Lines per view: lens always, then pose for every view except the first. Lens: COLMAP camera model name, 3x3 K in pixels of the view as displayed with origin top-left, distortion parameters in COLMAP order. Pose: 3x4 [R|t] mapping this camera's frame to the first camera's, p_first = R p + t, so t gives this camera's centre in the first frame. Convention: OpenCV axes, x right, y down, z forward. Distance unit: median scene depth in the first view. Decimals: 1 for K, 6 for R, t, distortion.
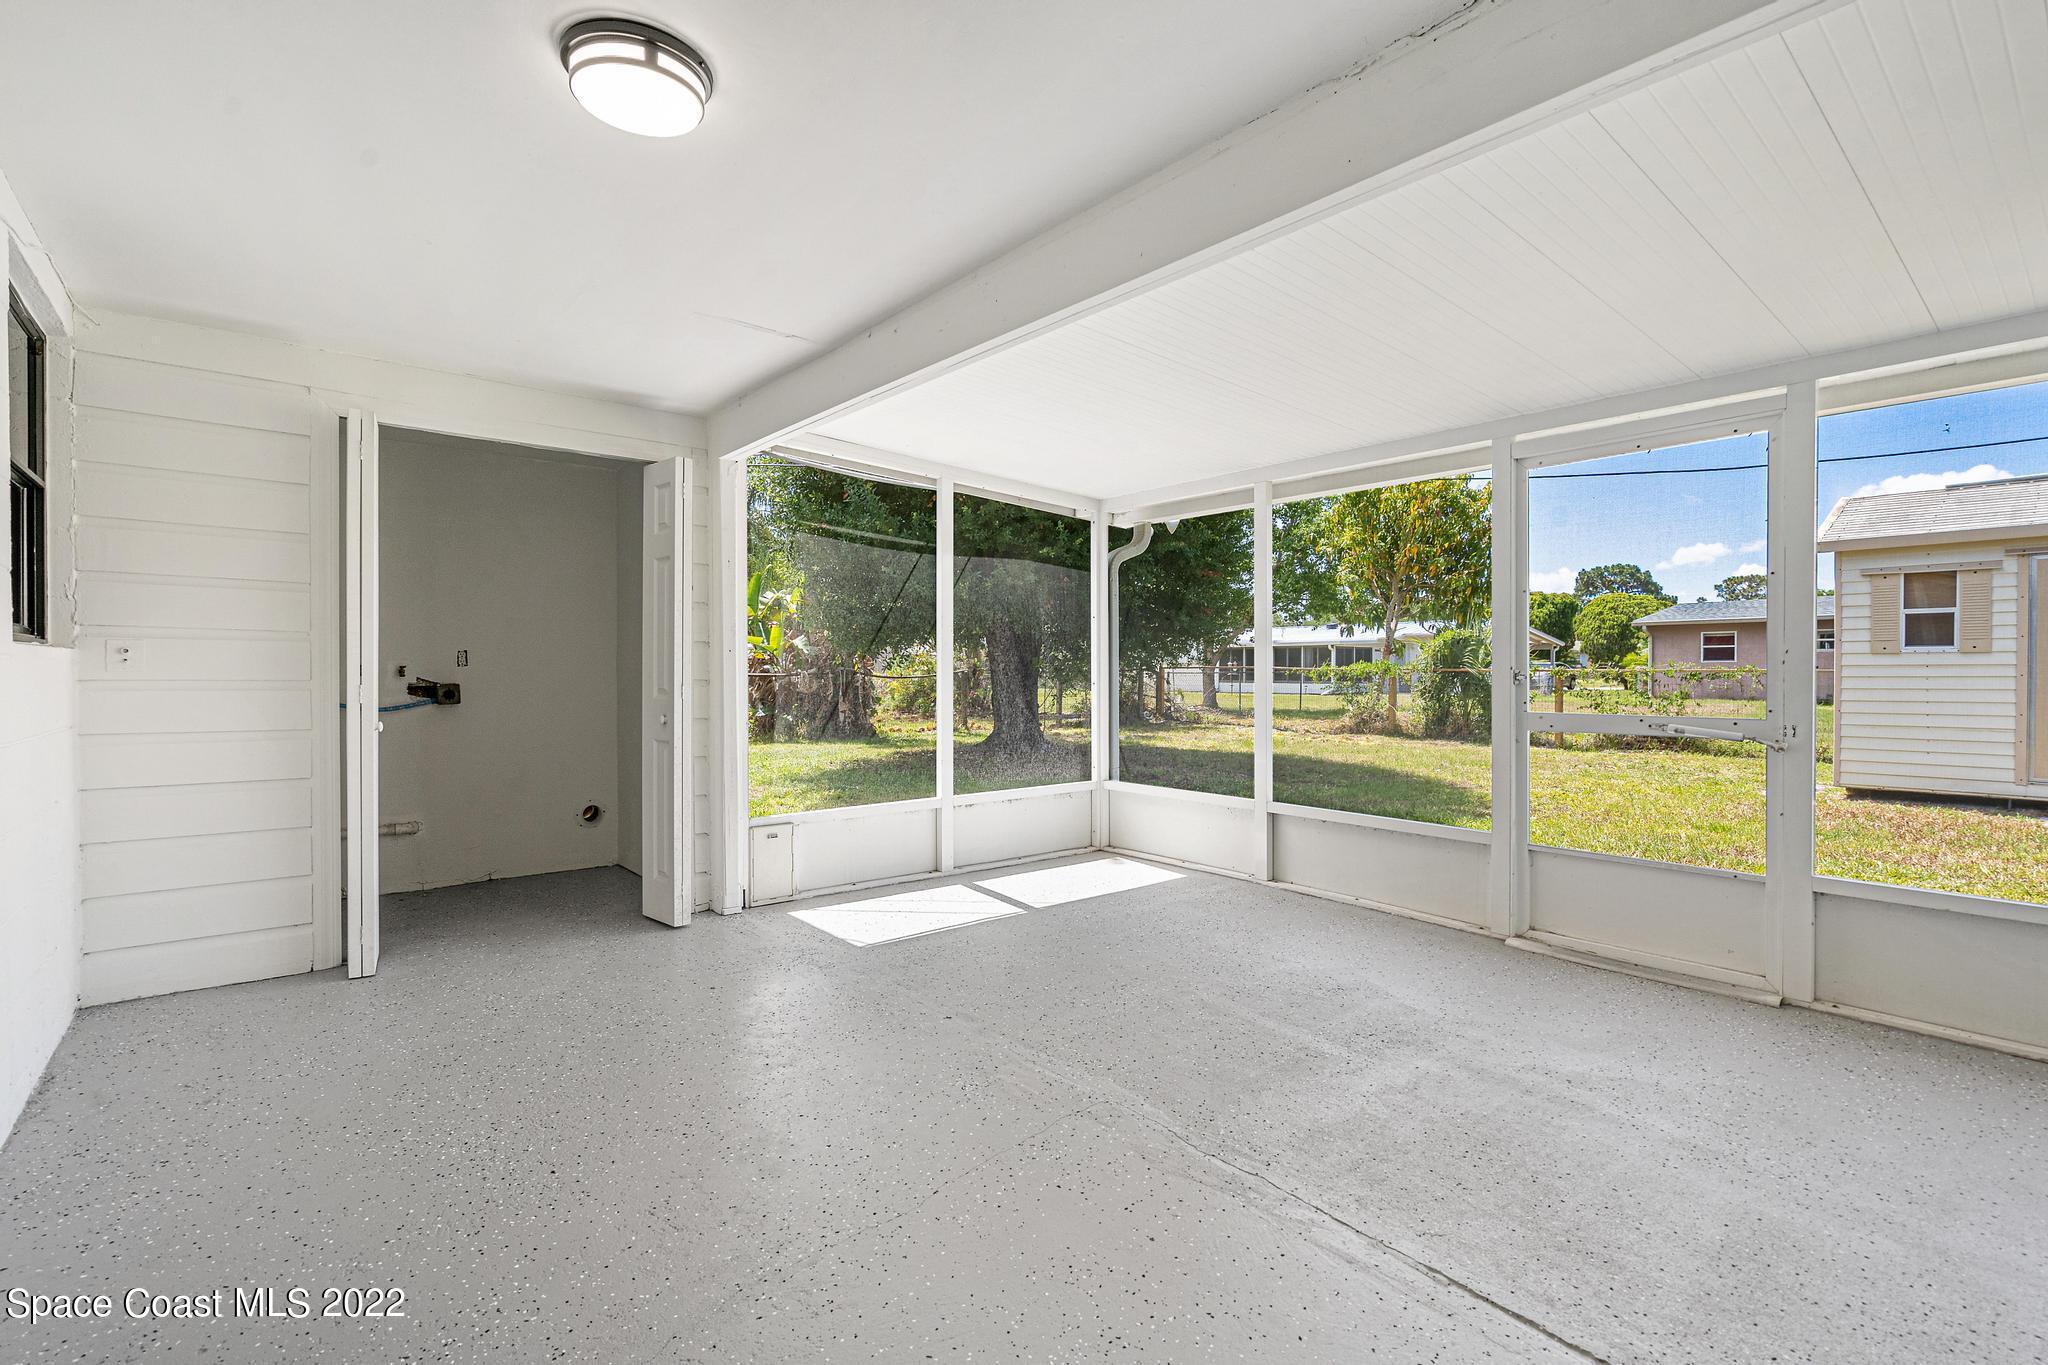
lens RADIAL K [[929.2, 0, 1027.2], [0, 929.2, 677.4], [0, 0, 1]] dist [-0.004433, 0.000237]
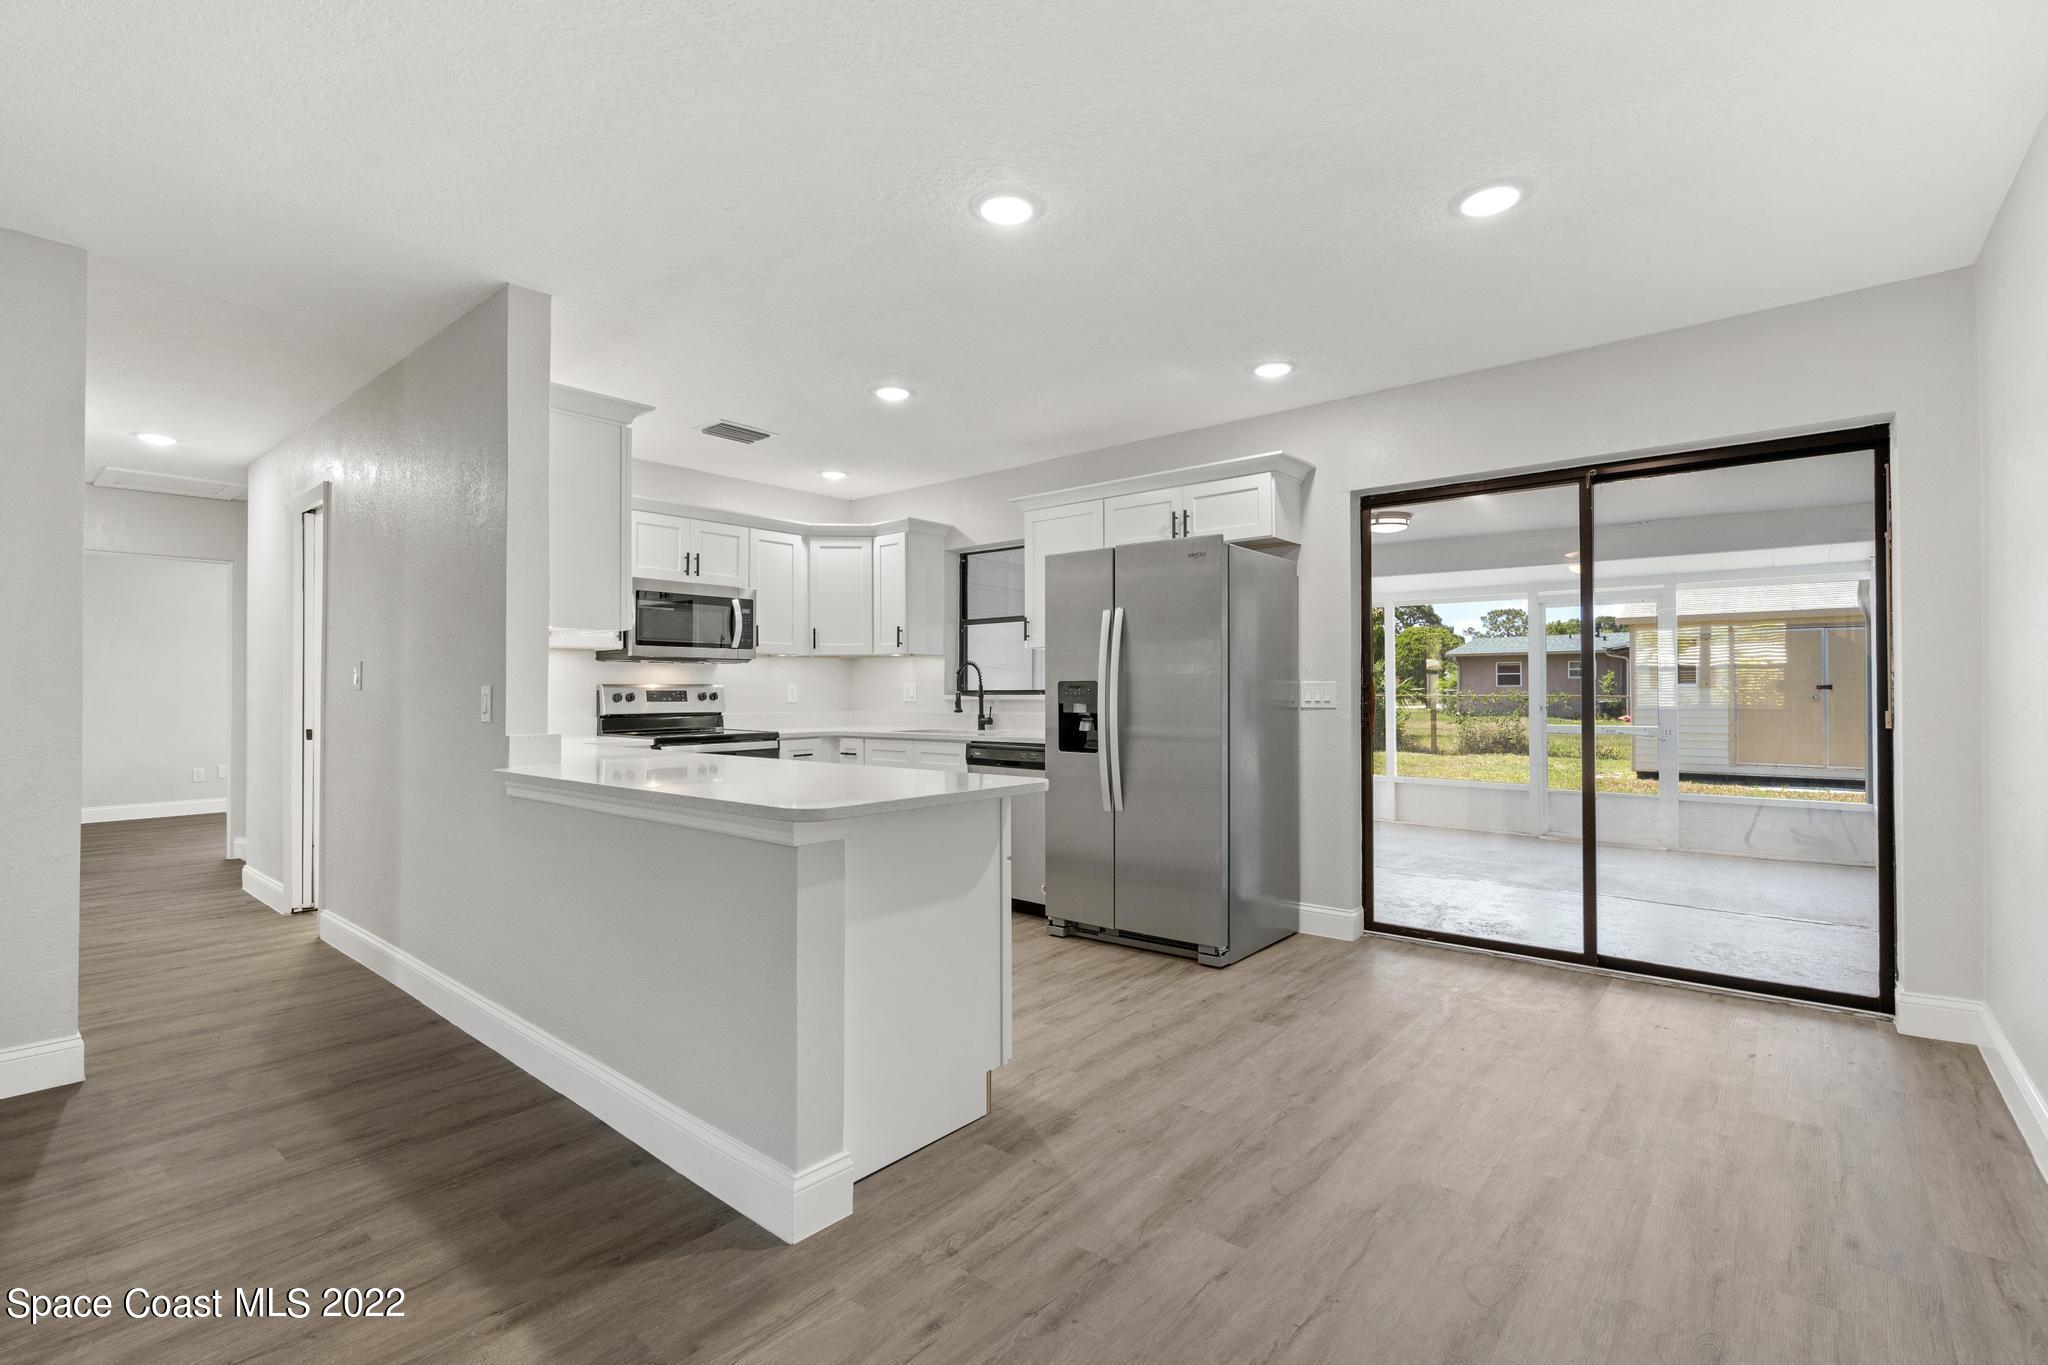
lens RADIAL K [[929.2, 0, 1023.8], [0, 929.2, 677.0], [0, 0, 1]] dist [-0.004433, 0.000237]
pose [[0.981985, -0.000904, 0.188956, -0.138967], [0.005219, 0.999737, -0.022339, -0.004239], [-0.188886, 0.022923, 0.981731, -0.113271]]
